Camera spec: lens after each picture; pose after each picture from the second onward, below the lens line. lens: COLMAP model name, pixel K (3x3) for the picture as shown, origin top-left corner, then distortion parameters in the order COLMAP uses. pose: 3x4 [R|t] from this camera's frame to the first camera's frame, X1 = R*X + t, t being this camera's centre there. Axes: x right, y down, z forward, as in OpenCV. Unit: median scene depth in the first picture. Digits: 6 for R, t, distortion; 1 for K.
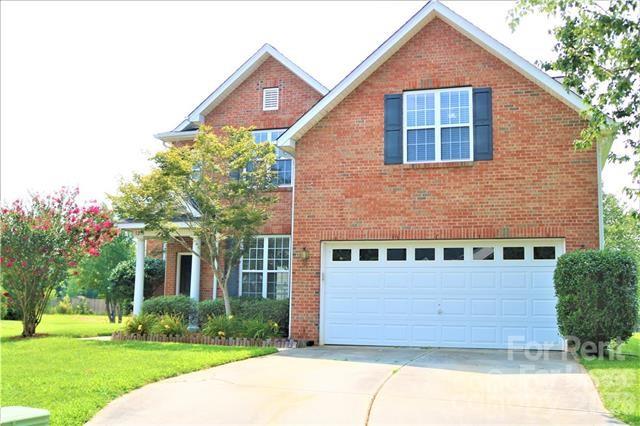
lens RADIAL K [[697.3, 0, 320.0], [0, 697.3, 213.0], [0, 0, 1]] dist [0.022771, 0.035165]
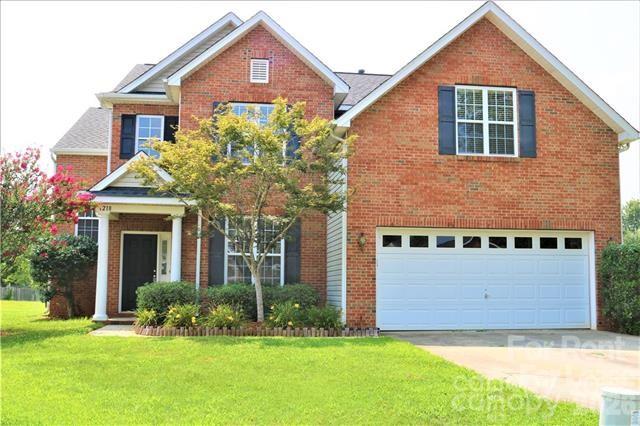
lens RADIAL K [[697.3, 0, 320.0], [0, 697.3, 213.0], [0, 0, 1]] dist [0.022771, 0.035165]
pose [[0.889926, 0.037787, 0.454537, -0.532881], [-0.047895, 0.998795, 0.010740, 0.014643], [-0.453583, -0.031328, 0.890663, 0.166592]]
